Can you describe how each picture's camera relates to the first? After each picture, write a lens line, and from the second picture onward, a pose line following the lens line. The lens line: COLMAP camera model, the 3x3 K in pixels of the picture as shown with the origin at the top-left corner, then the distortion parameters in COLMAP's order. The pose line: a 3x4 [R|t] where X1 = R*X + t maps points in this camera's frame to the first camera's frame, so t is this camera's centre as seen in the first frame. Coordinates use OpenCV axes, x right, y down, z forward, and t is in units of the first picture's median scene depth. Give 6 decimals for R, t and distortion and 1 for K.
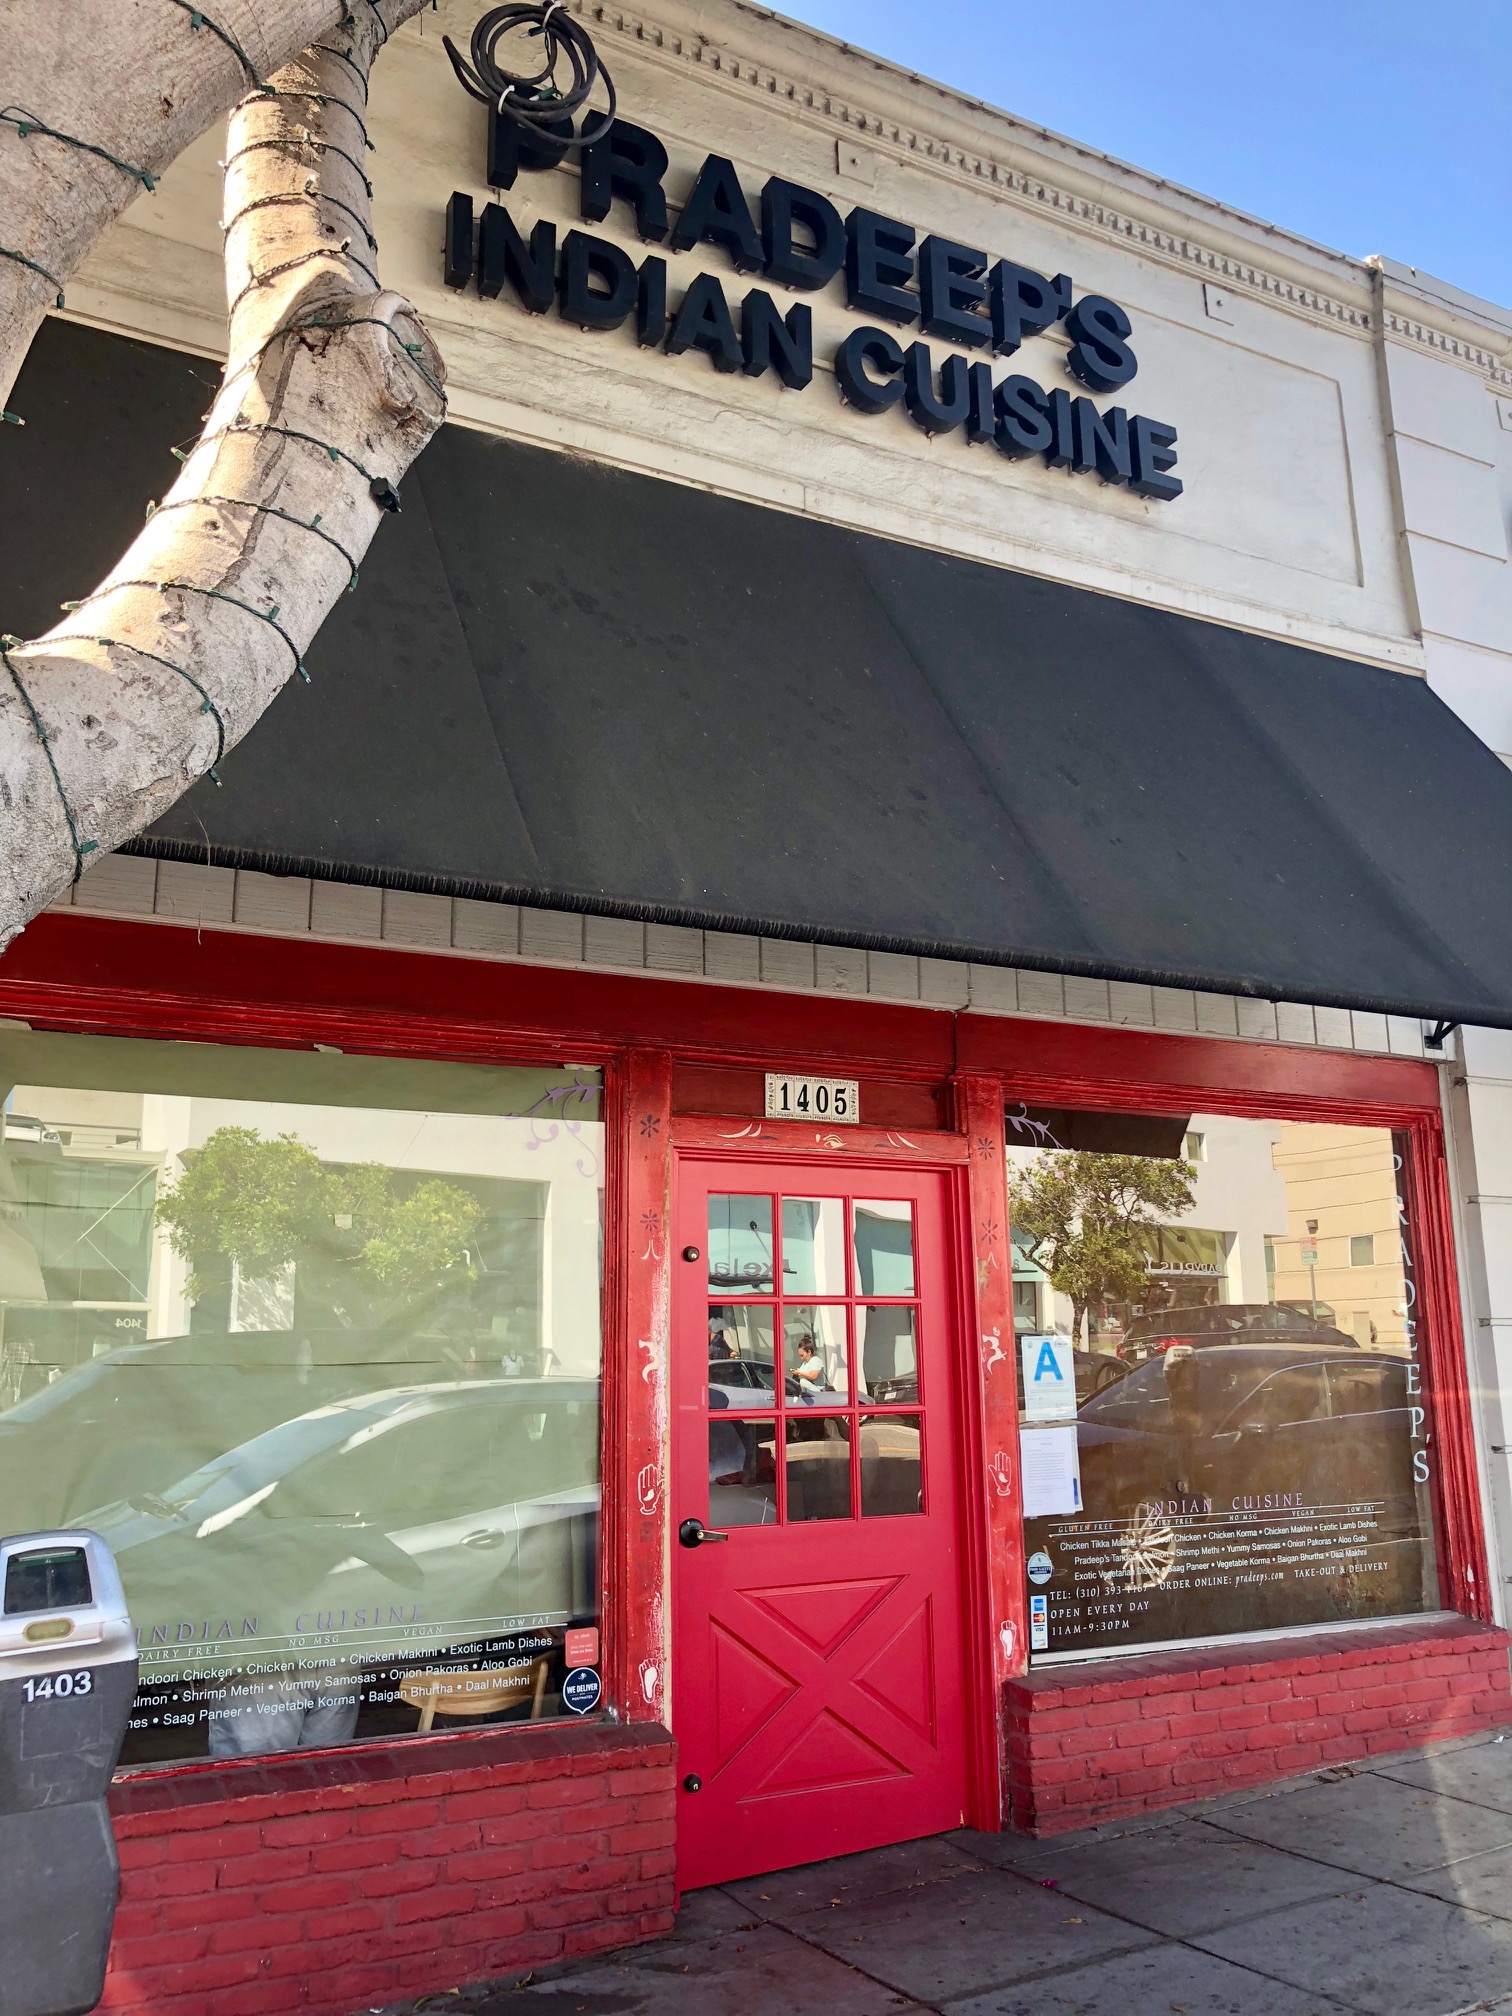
lens RADIAL K [[1661.4, 0, 771.1], [0, 1661.4, 1005.3], [0, 0, 1]] dist [-0.014770, -0.000130]
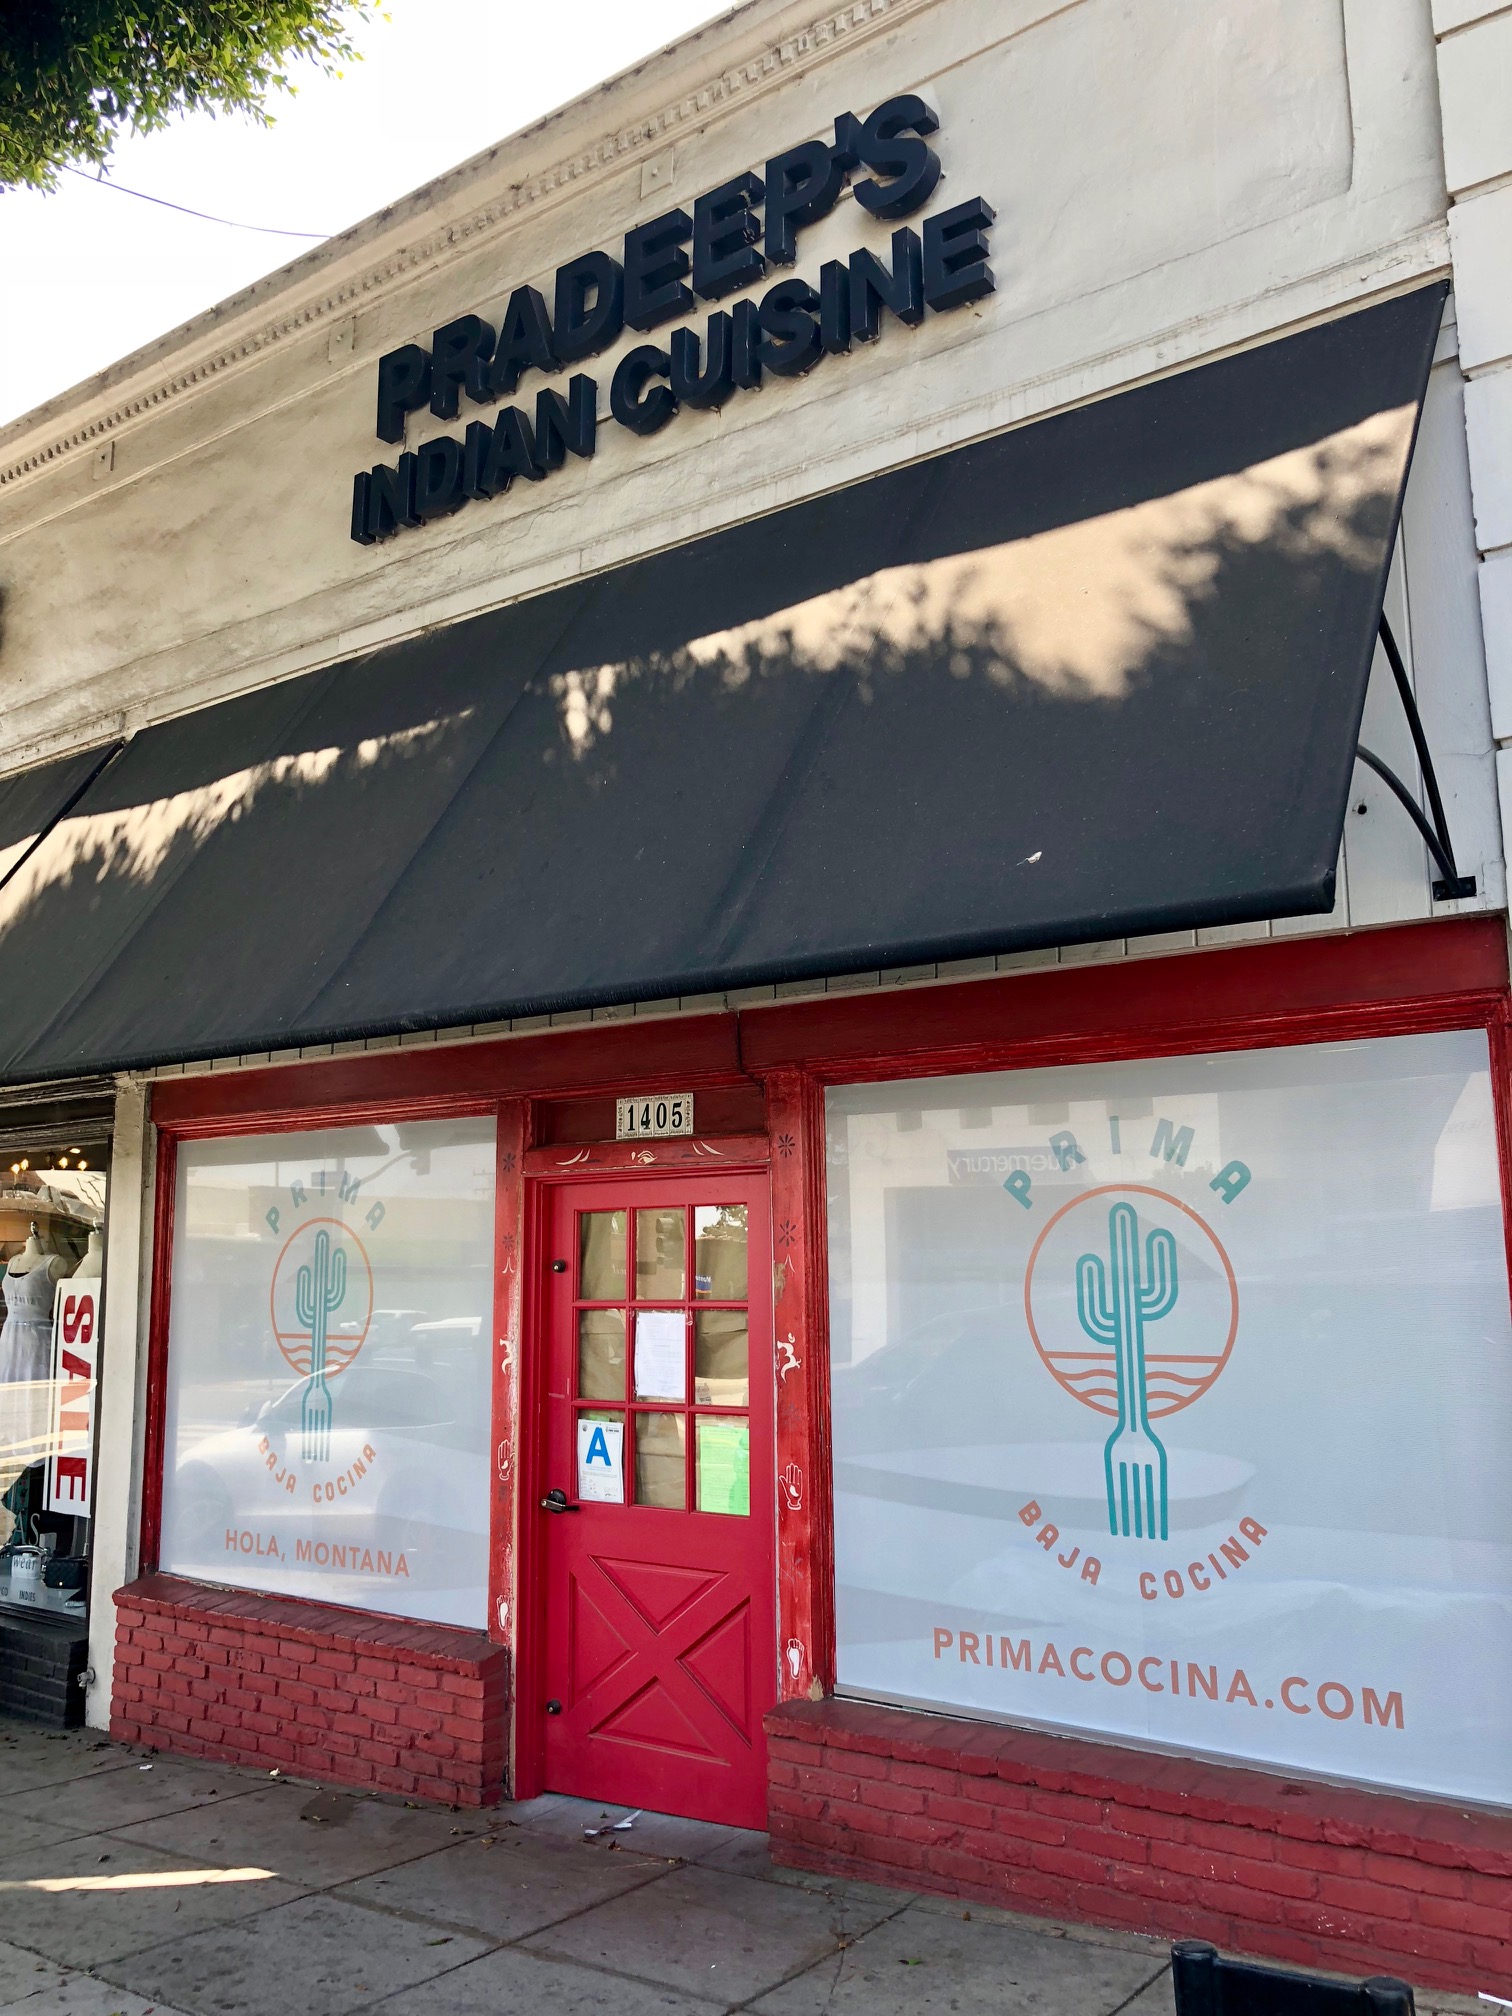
lens RADIAL K [[1661.4, 0, 762.1], [0, 1661.4, 1023.5], [0, 0, 1]] dist [-0.014770, -0.000130]
pose [[0.418532, -0.127412, -0.899220, 1.014293], [0.194878, 0.979647, -0.048104, 0.062241], [0.887048, -0.155105, 0.434843, 0.601077]]
